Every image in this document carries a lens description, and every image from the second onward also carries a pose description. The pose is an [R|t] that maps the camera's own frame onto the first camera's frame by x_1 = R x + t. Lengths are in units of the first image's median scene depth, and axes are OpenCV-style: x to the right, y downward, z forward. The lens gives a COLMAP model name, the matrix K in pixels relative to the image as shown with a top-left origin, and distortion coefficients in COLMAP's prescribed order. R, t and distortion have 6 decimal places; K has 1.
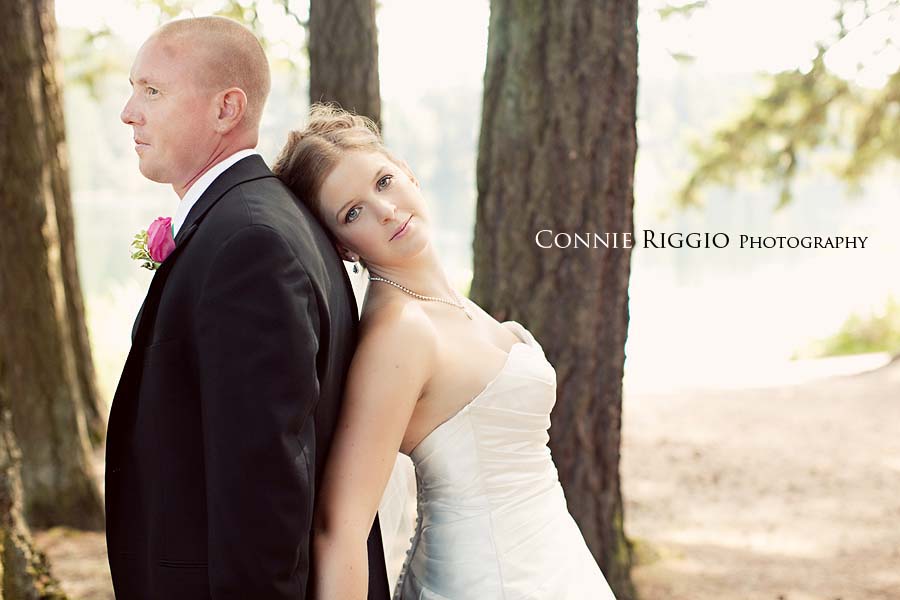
lens RADIAL K [[1278.5, 0, 450.0], [0, 1278.5, 300.0], [0, 0, 1]] dist [-0.219977, 0.609061]
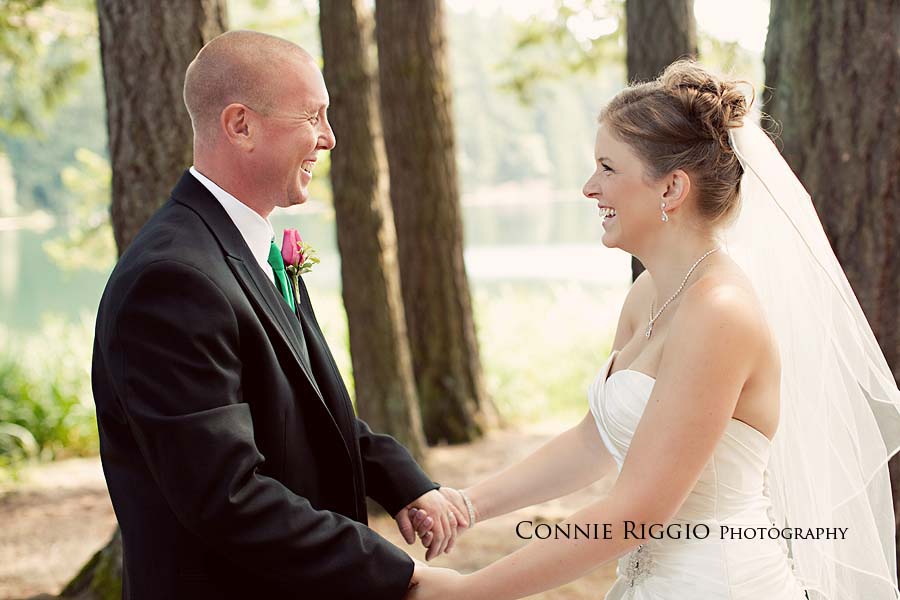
lens RADIAL K [[1278.5, 0, 450.0], [0, 1278.5, 300.0], [0, 0, 1]] dist [-0.219977, 0.609061]
pose [[0.936529, 0.014017, -0.350311, 0.149840], [-0.013955, 0.999899, 0.002703, -0.004710], [0.350313, 0.002357, 0.936630, 0.008985]]
